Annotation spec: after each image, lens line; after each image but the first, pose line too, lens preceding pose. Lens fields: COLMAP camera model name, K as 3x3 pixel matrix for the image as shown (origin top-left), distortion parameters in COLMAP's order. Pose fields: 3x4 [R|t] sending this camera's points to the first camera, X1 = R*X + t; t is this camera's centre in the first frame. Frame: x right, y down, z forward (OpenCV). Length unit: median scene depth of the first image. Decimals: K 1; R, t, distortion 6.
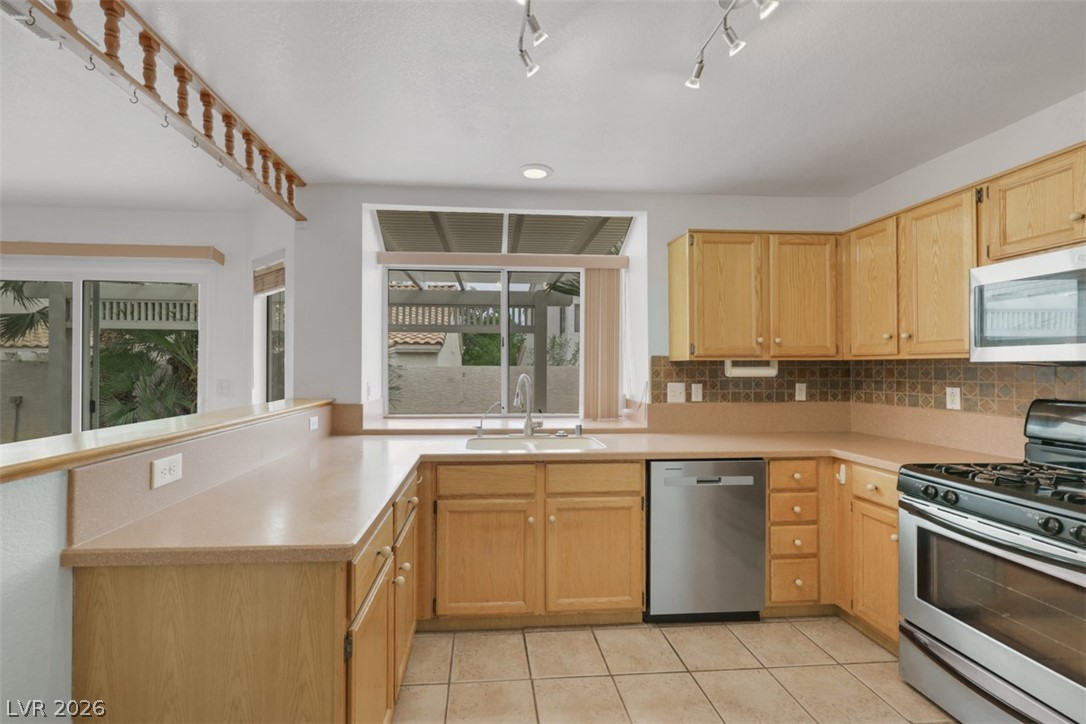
lens RADIAL K [[447.3, 0, 521.9], [0, 447.3, 369.1], [0, 0, 1]] dist [-0.001335, 0.000453]
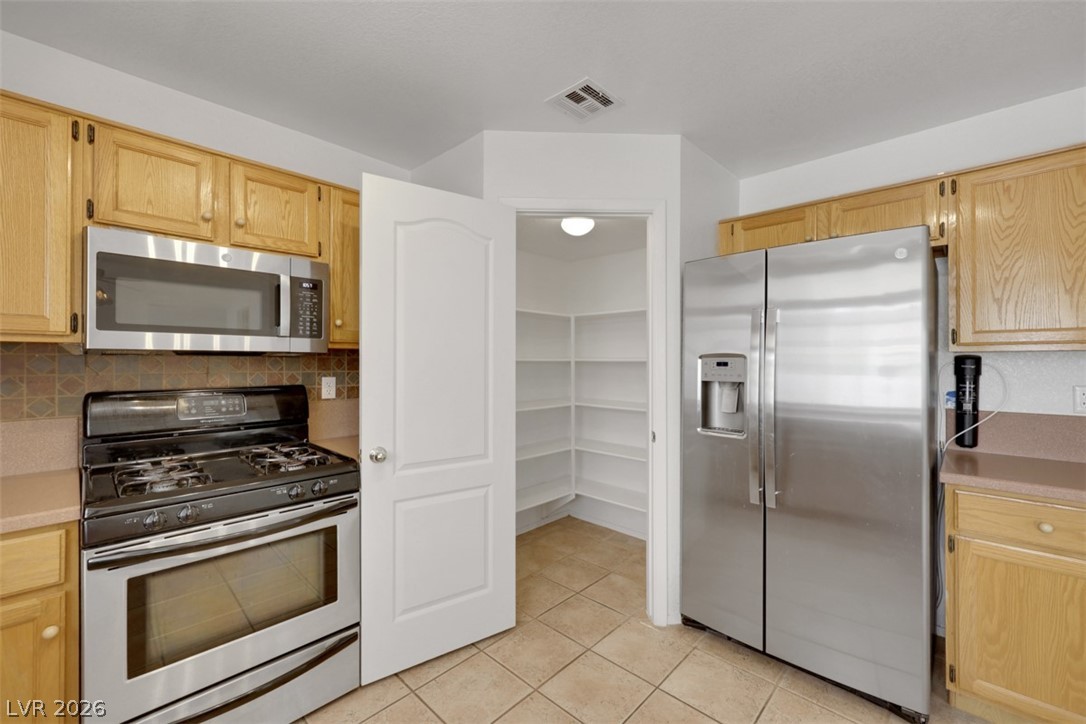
lens RADIAL K [[447.3, 0, 541.6], [0, 447.3, 359.1], [0, 0, 1]] dist [-0.001335, 0.000453]
pose [[-0.670933, -0.009574, 0.741457, -0.097721], [-0.003508, 0.999946, 0.009737, -0.011593], [-0.741510, 0.003932, -0.670930, 1.201719]]
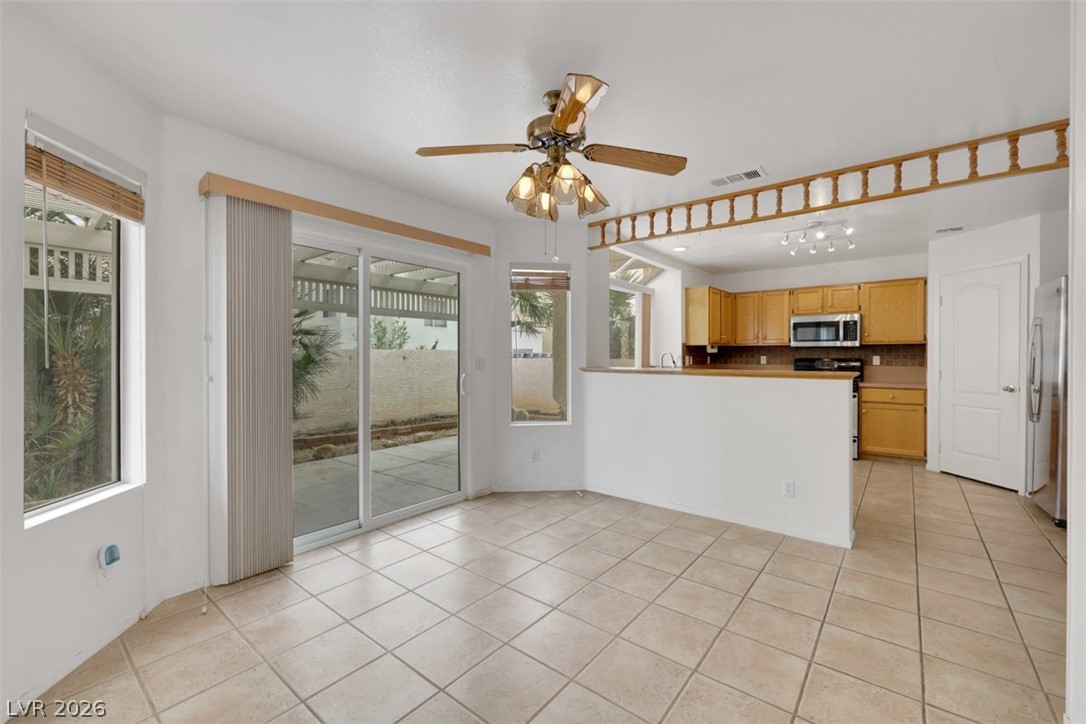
lens RADIAL K [[447.3, 0, 538.1], [0, 447.3, 355.6], [0, 0, 1]] dist [-0.001335, 0.000453]
pose [[0.683801, -0.006880, 0.729636, -3.187374], [0.008157, 0.999965, 0.001784, 0.035663], [-0.729623, 0.004732, 0.683833, 0.196286]]
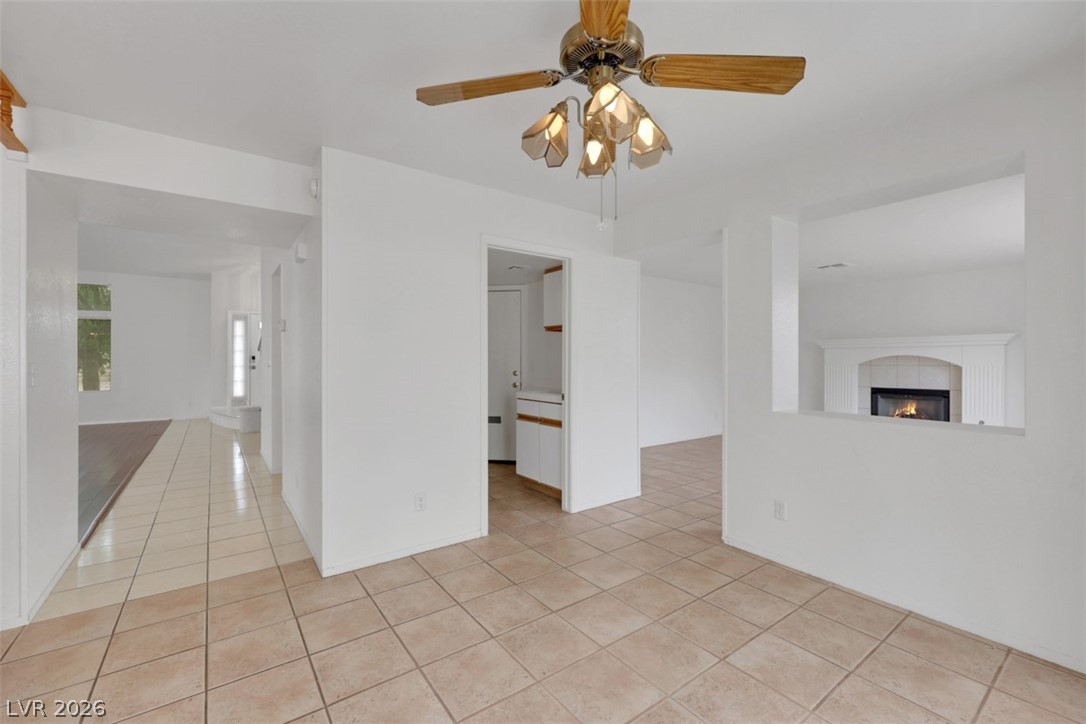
lens RADIAL K [[447.3, 0, 538.9], [0, 447.3, 363.0], [0, 0, 1]] dist [-0.001335, 0.000453]
pose [[-0.851093, -0.002111, -0.525011, -1.478380], [-0.005171, 0.999977, 0.004363, 0.036037], [0.524990, 0.006428, -0.851084, 1.898922]]
